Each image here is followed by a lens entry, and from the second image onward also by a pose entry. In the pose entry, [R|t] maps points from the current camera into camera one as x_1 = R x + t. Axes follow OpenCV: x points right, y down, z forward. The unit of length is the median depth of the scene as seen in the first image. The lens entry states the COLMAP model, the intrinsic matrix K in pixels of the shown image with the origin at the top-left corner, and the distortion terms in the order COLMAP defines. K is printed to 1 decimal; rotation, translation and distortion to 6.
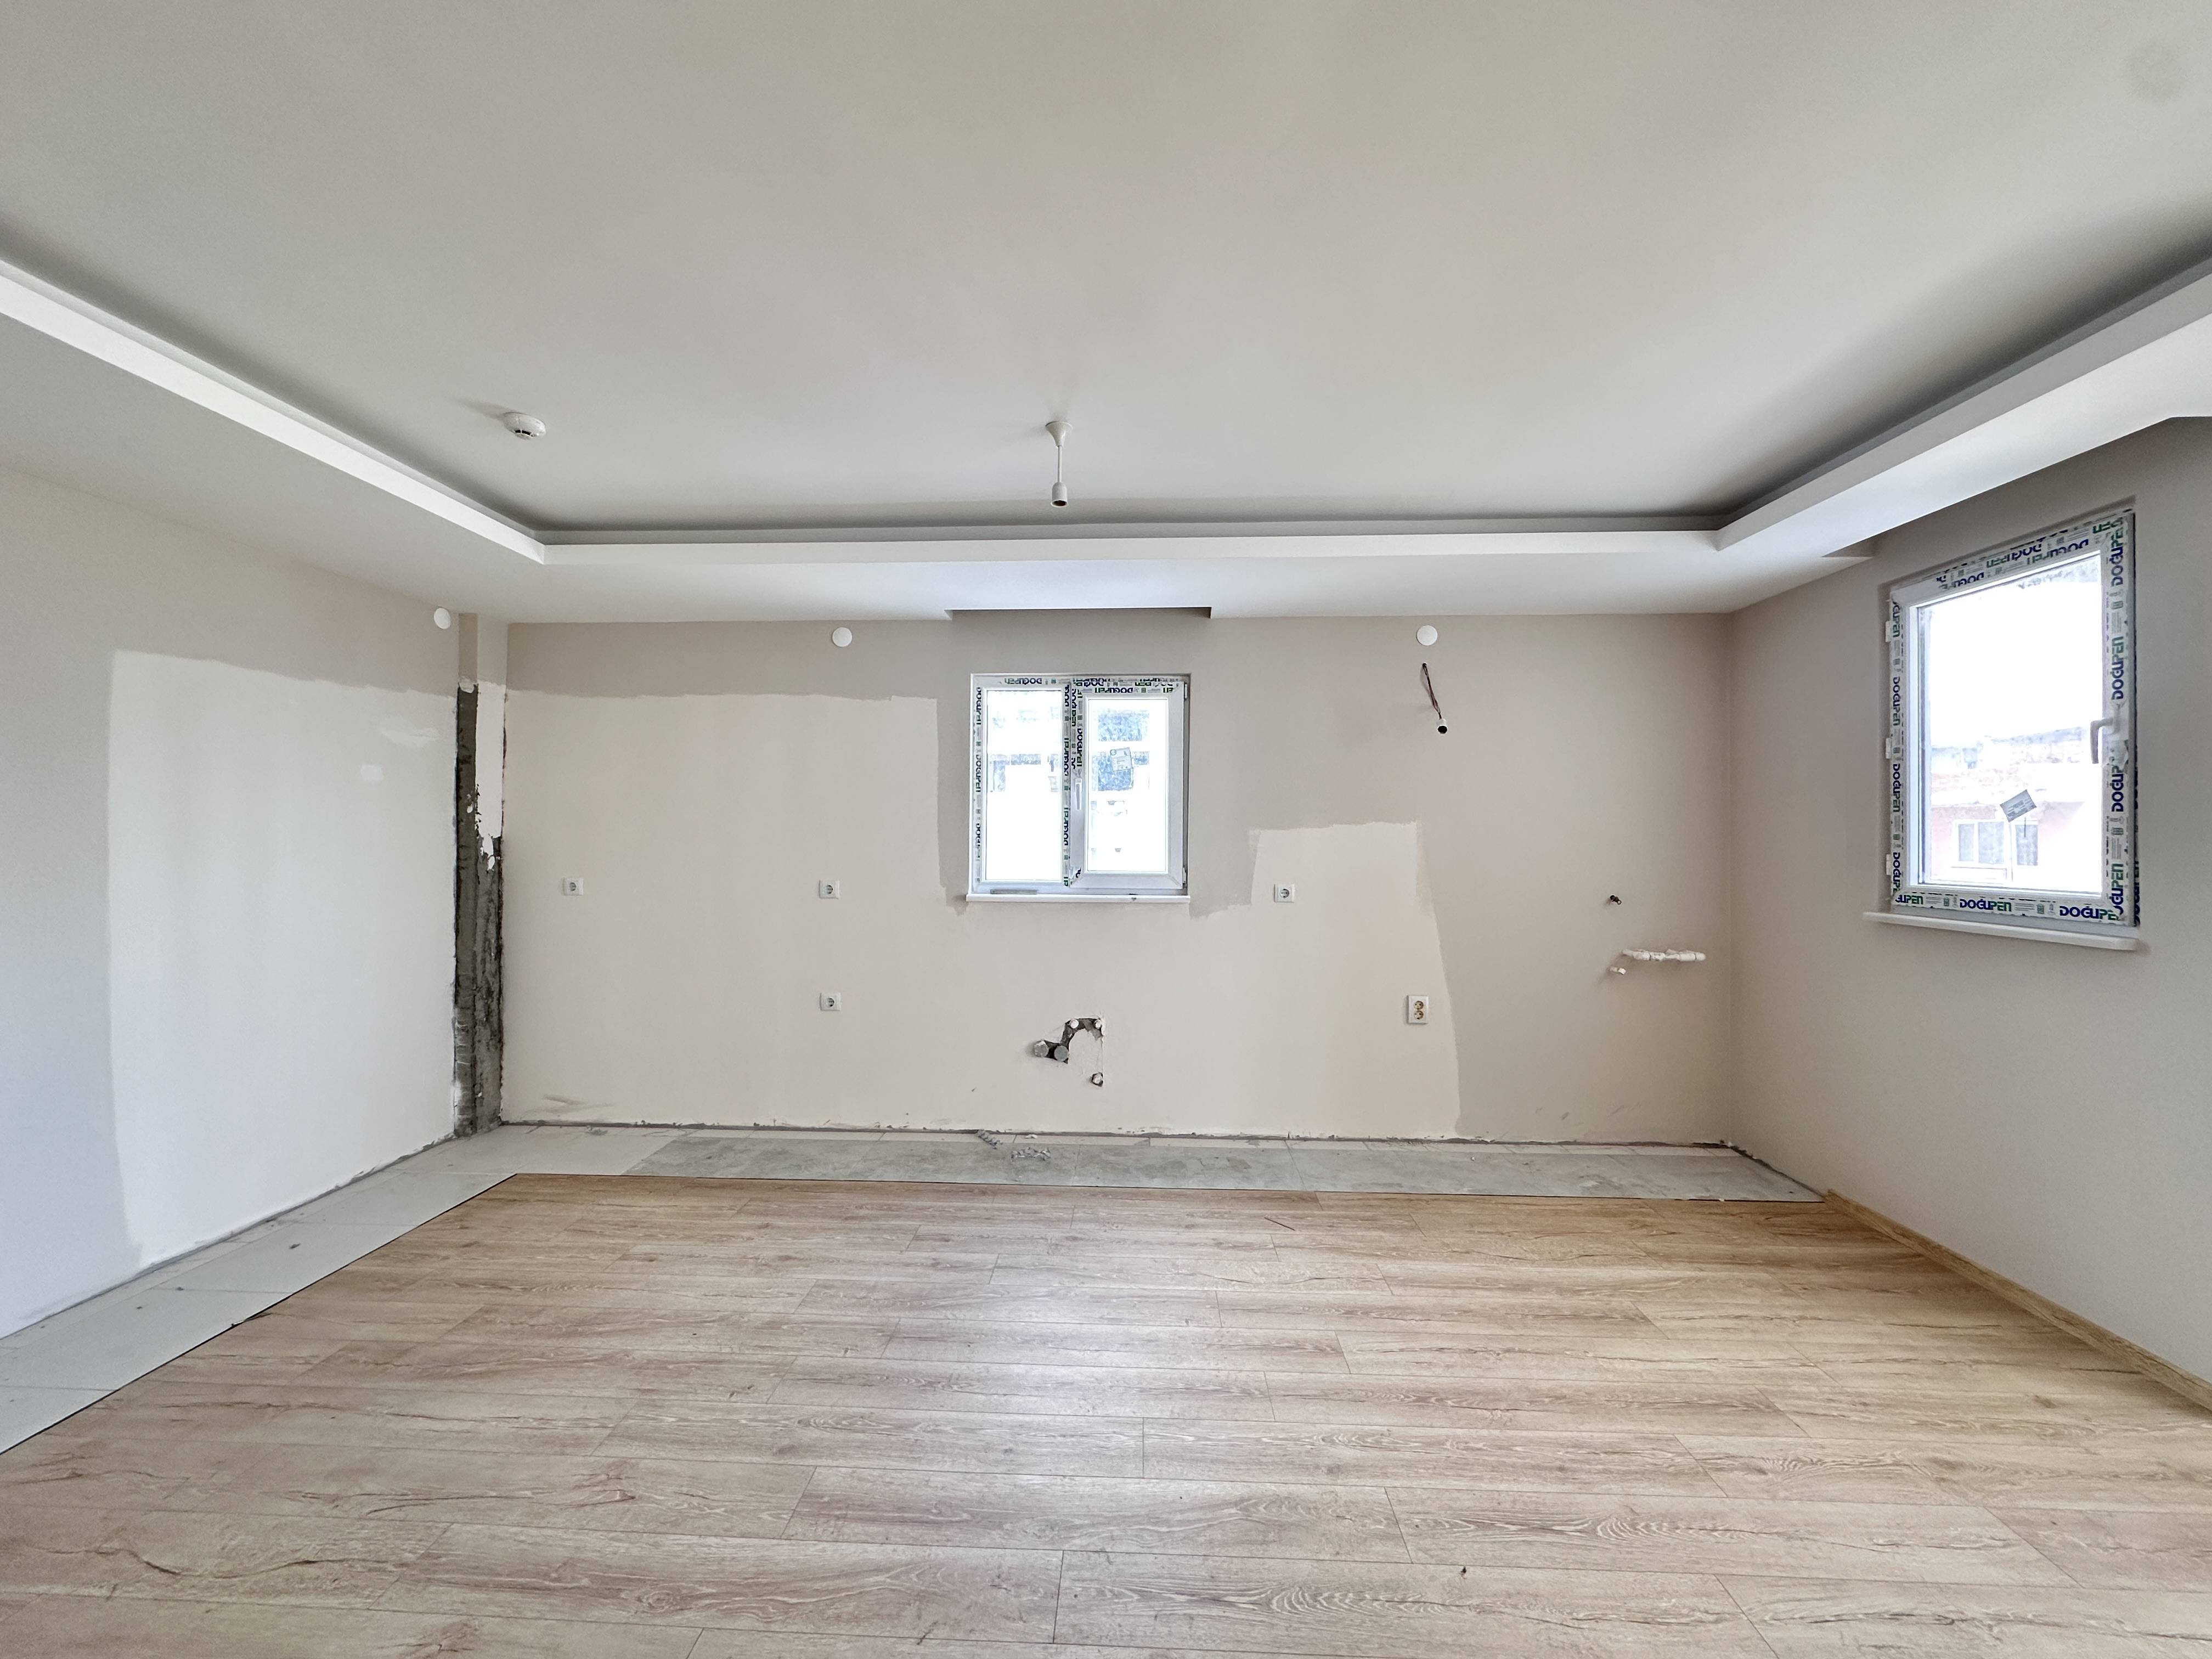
lens RADIAL K [[876.0, 0, 1103.1], [0, 876.0, 829.9], [0, 0, 1]] dist [0.002932, 0.000216]
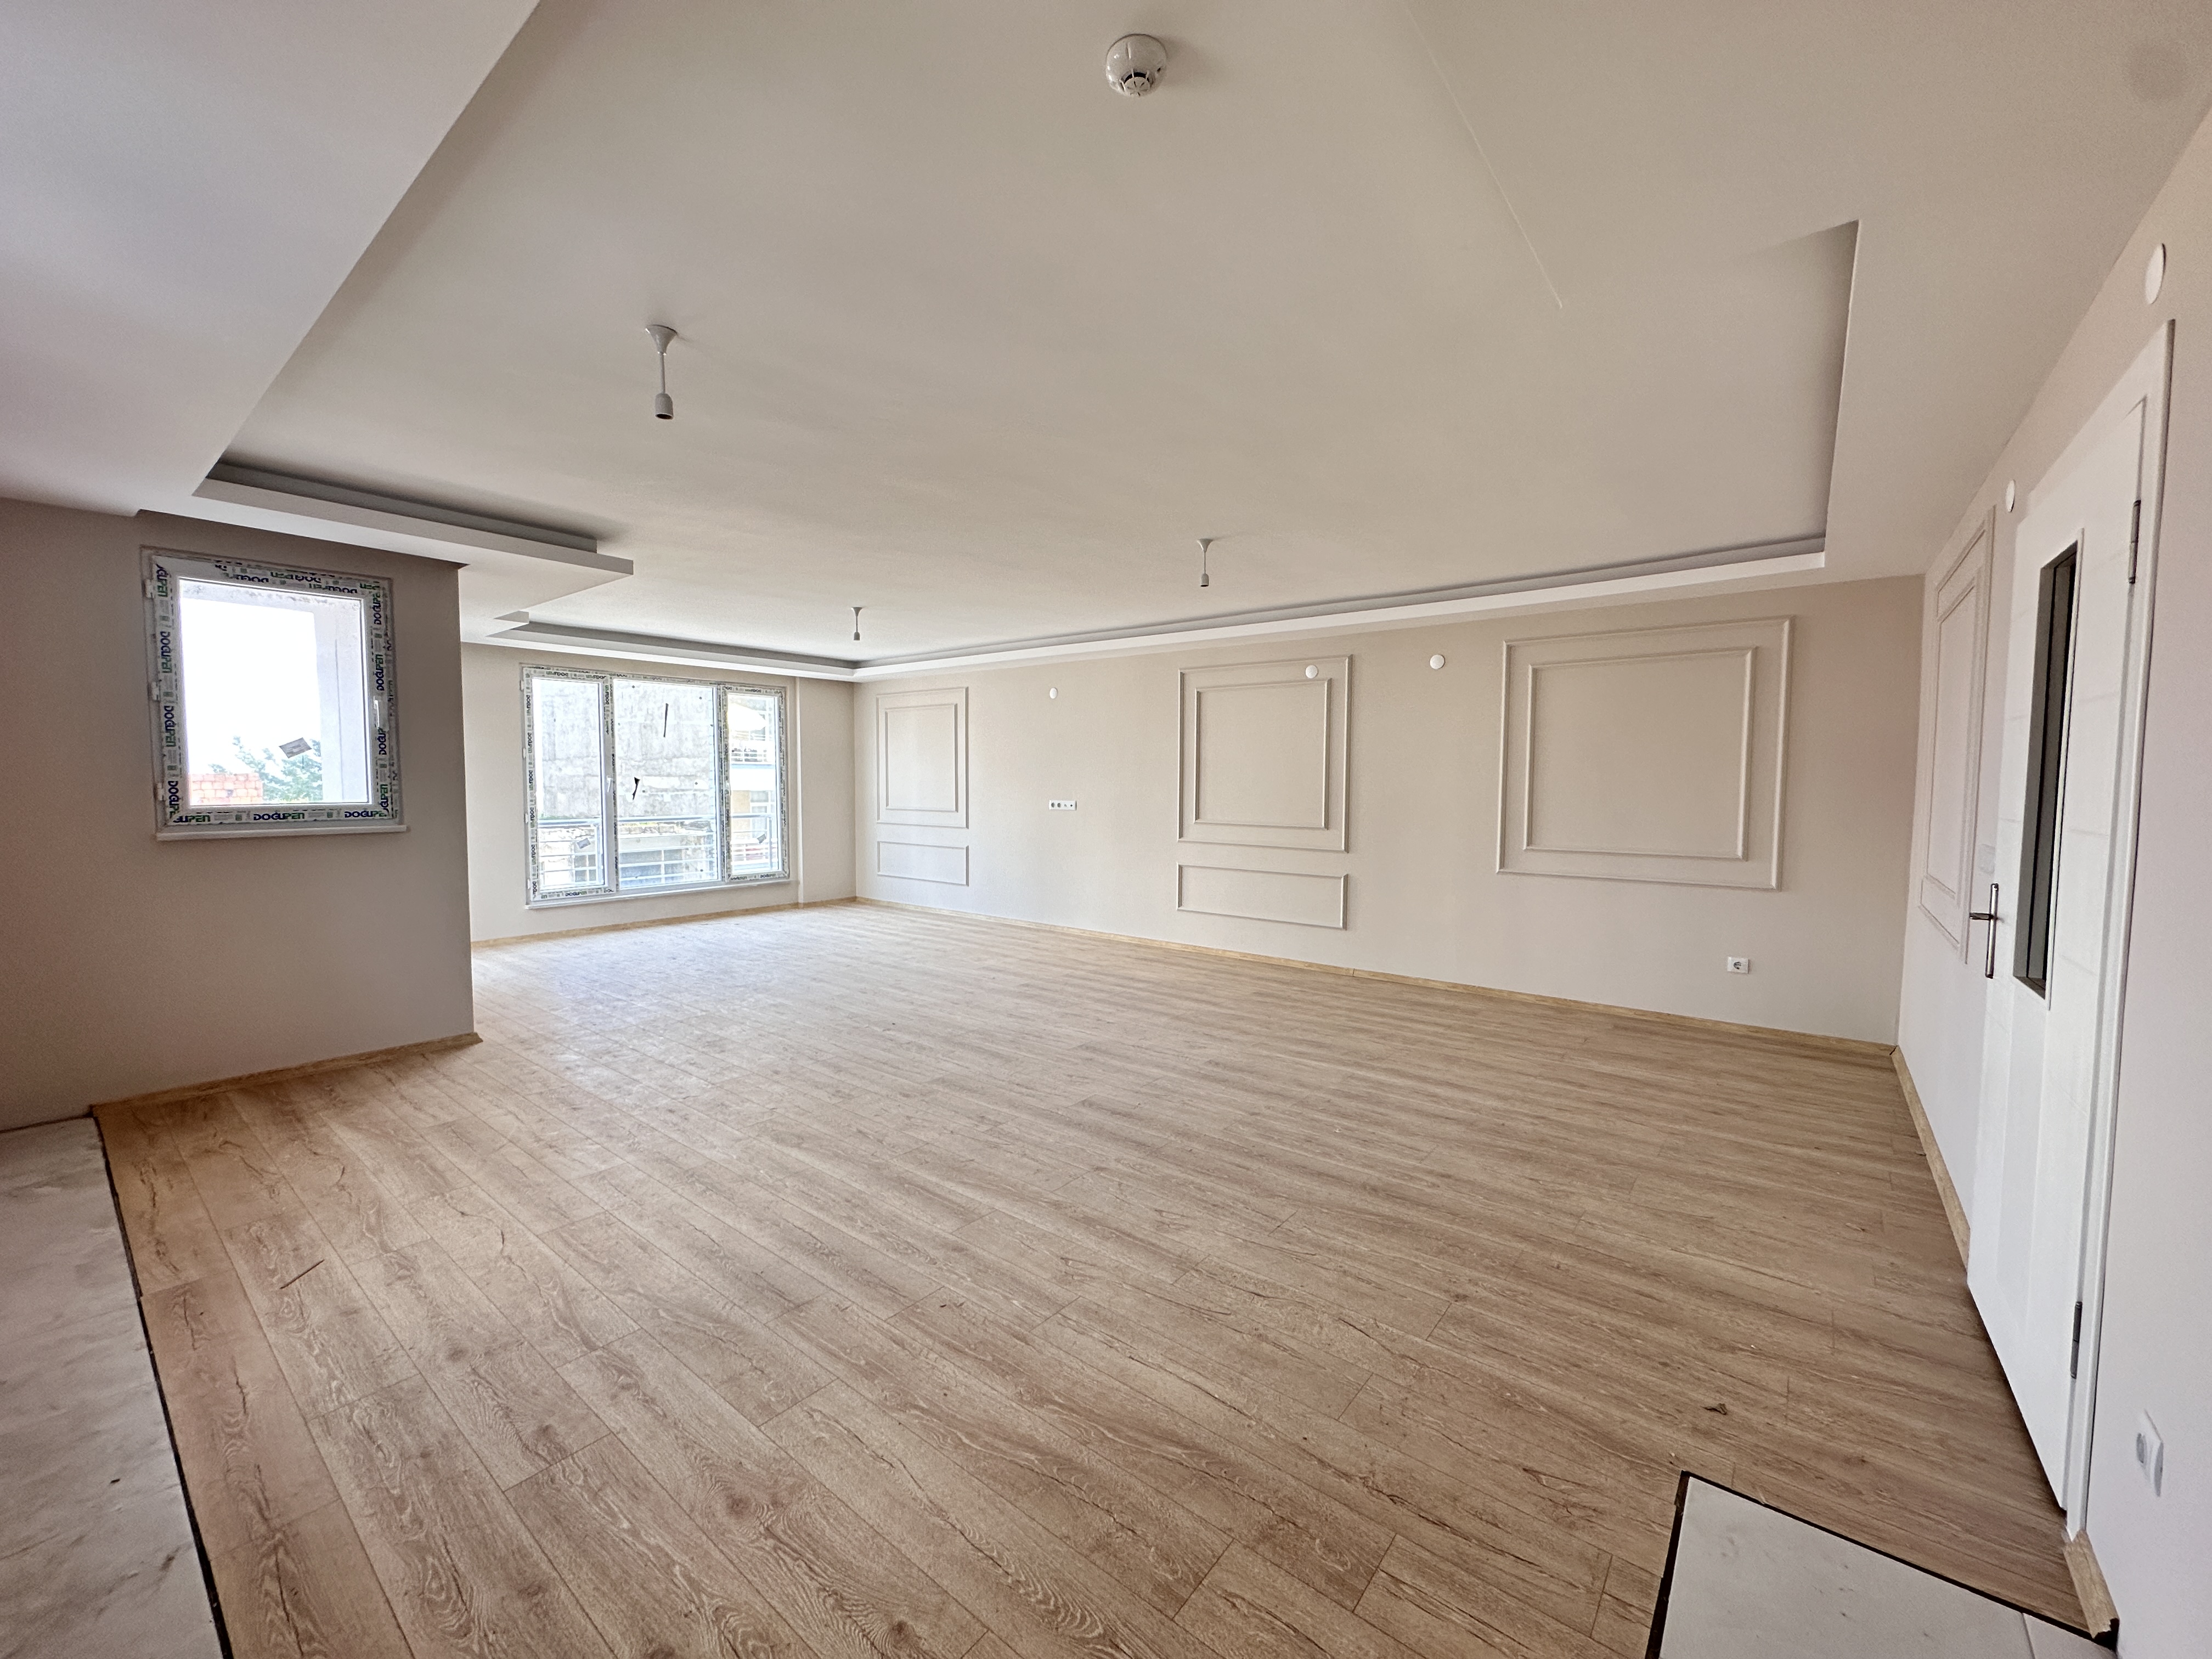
lens RADIAL K [[876.0, 0, 1102.1], [0, 876.0, 832.1], [0, 0, 1]] dist [0.002932, 0.000216]
pose [[-0.805558, -0.042220, 0.591011, -0.837512], [-0.009365, 0.998241, 0.058546, 0.013967], [-0.592443, 0.041627, -0.804536, 1.248835]]
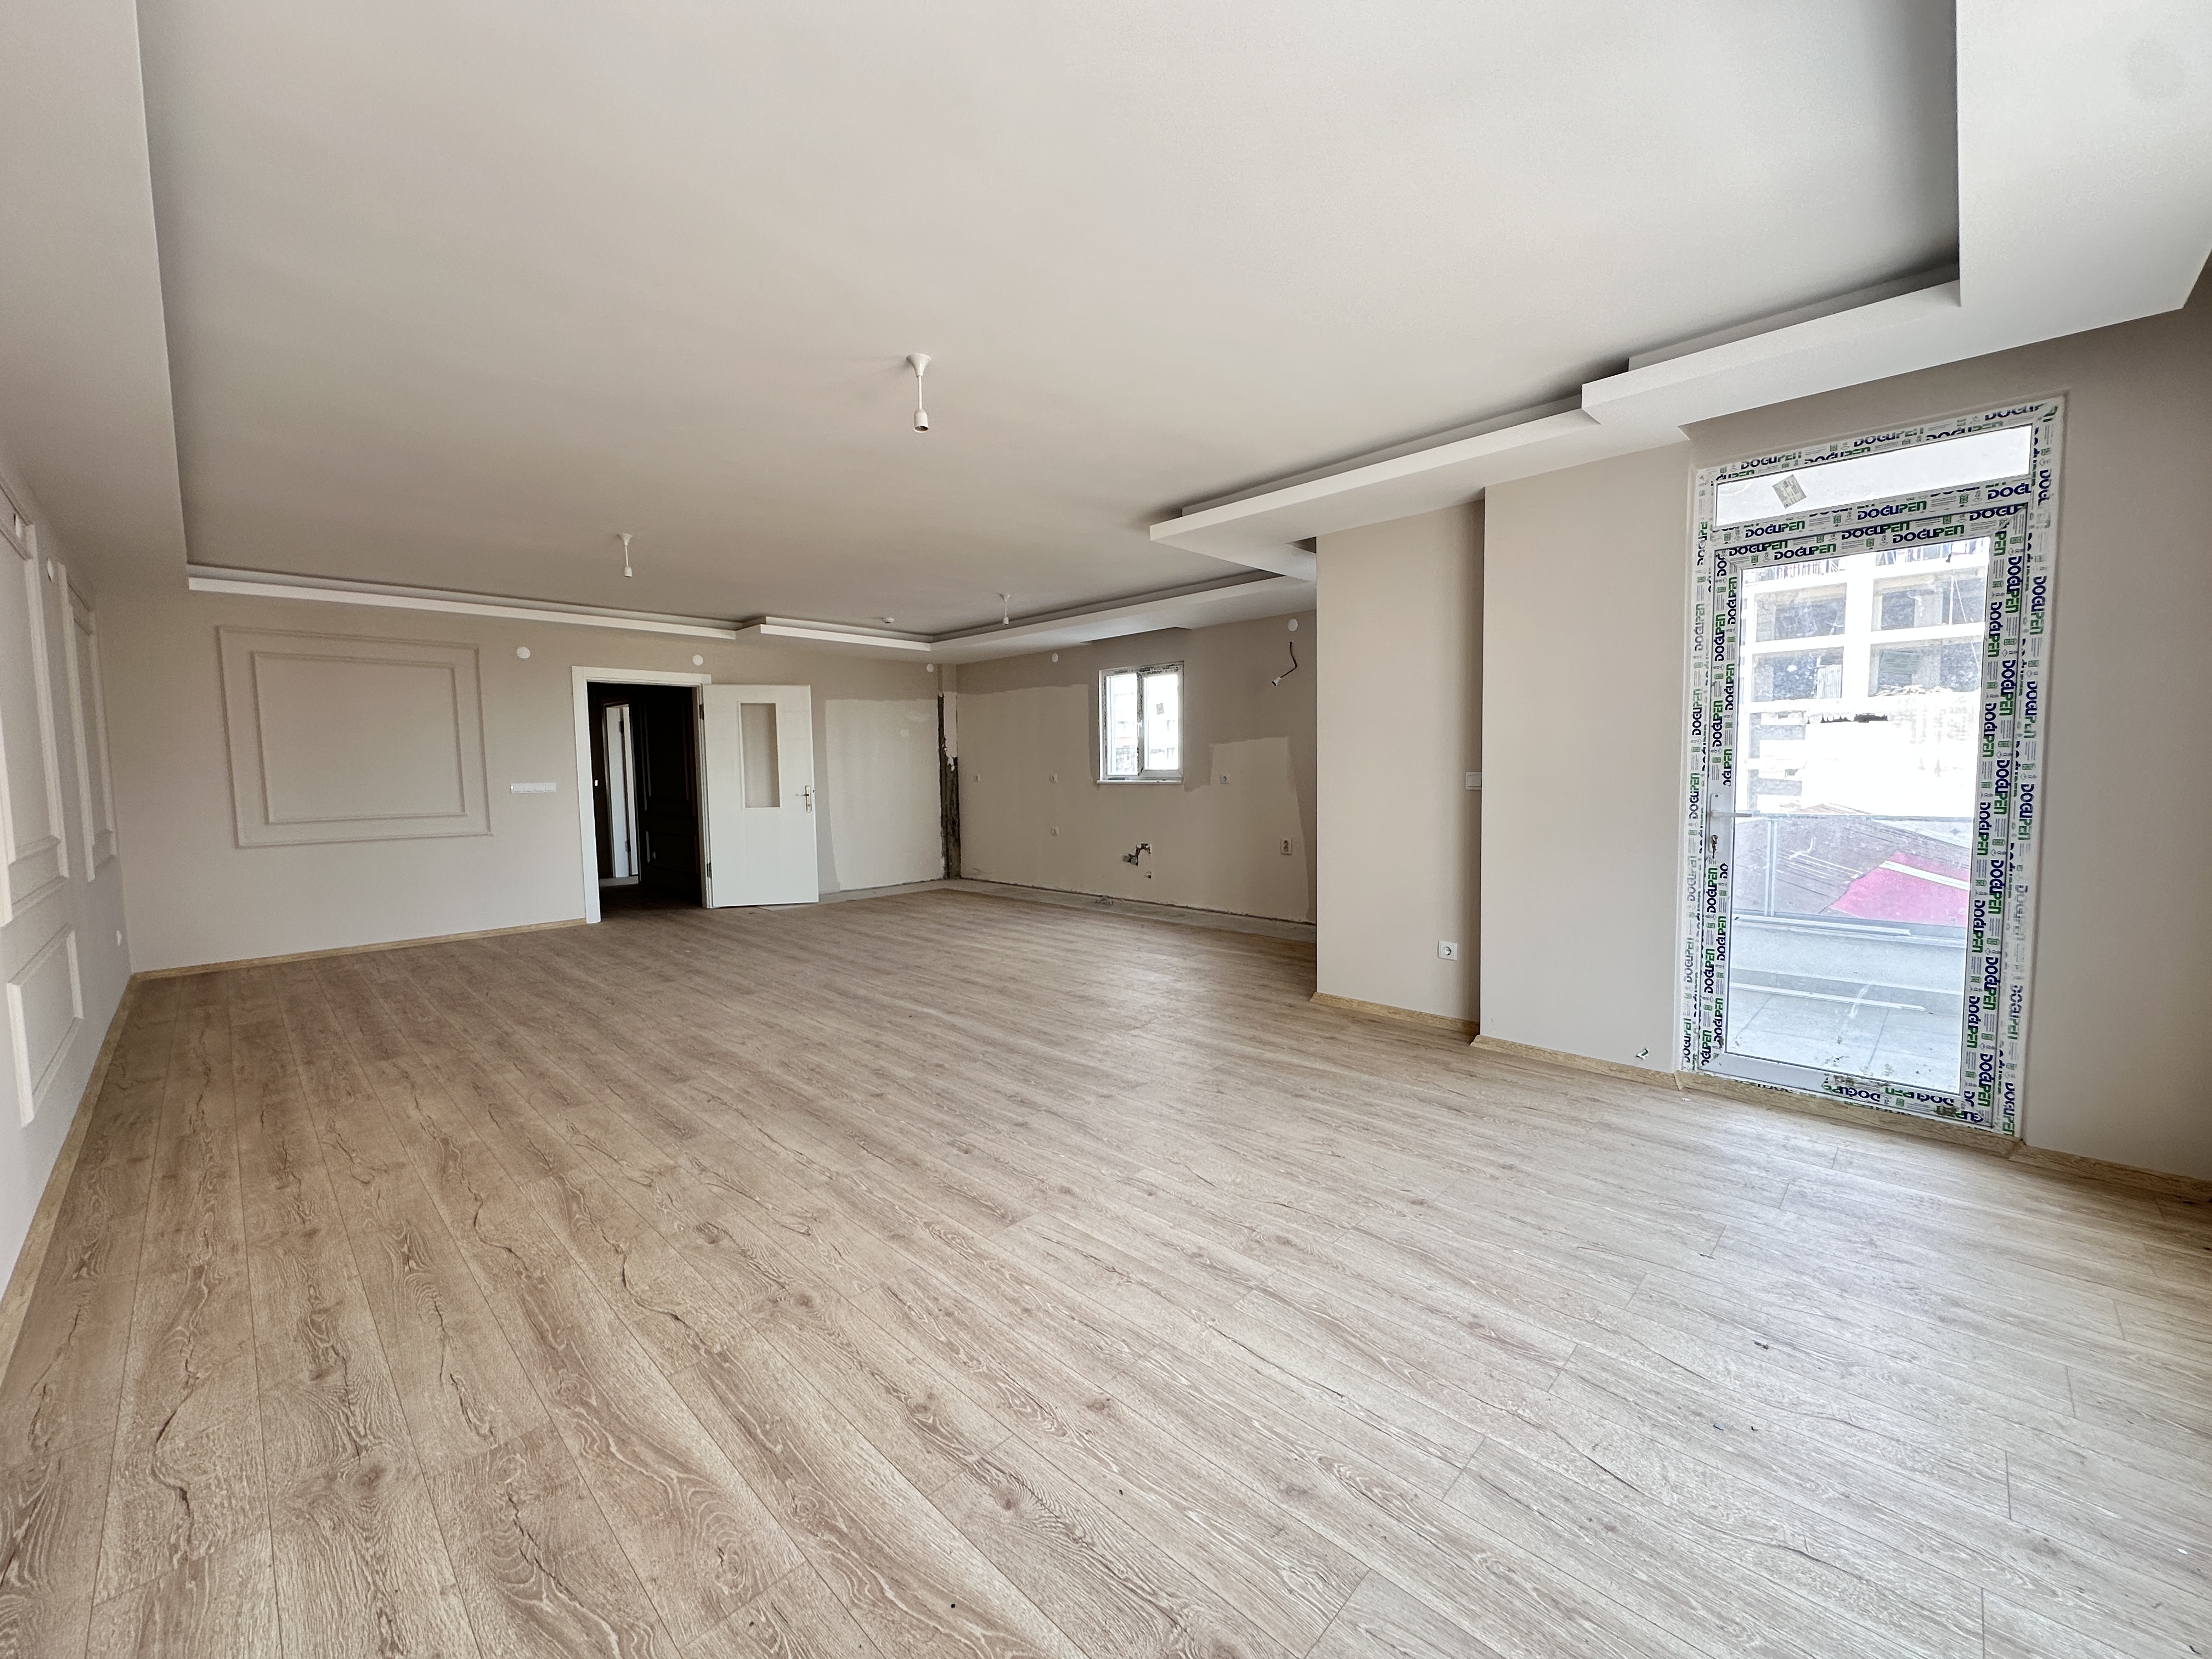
lens RADIAL K [[876.0, 0, 1119.9], [0, 876.0, 832.7], [0, 0, 1]] dist [0.002932, 0.000216]
pose [[0.751416, 0.035942, -0.658850, 1.651645], [0.020692, 0.996741, 0.077974, 0.049281], [0.659505, -0.072223, 0.748223, -0.668537]]
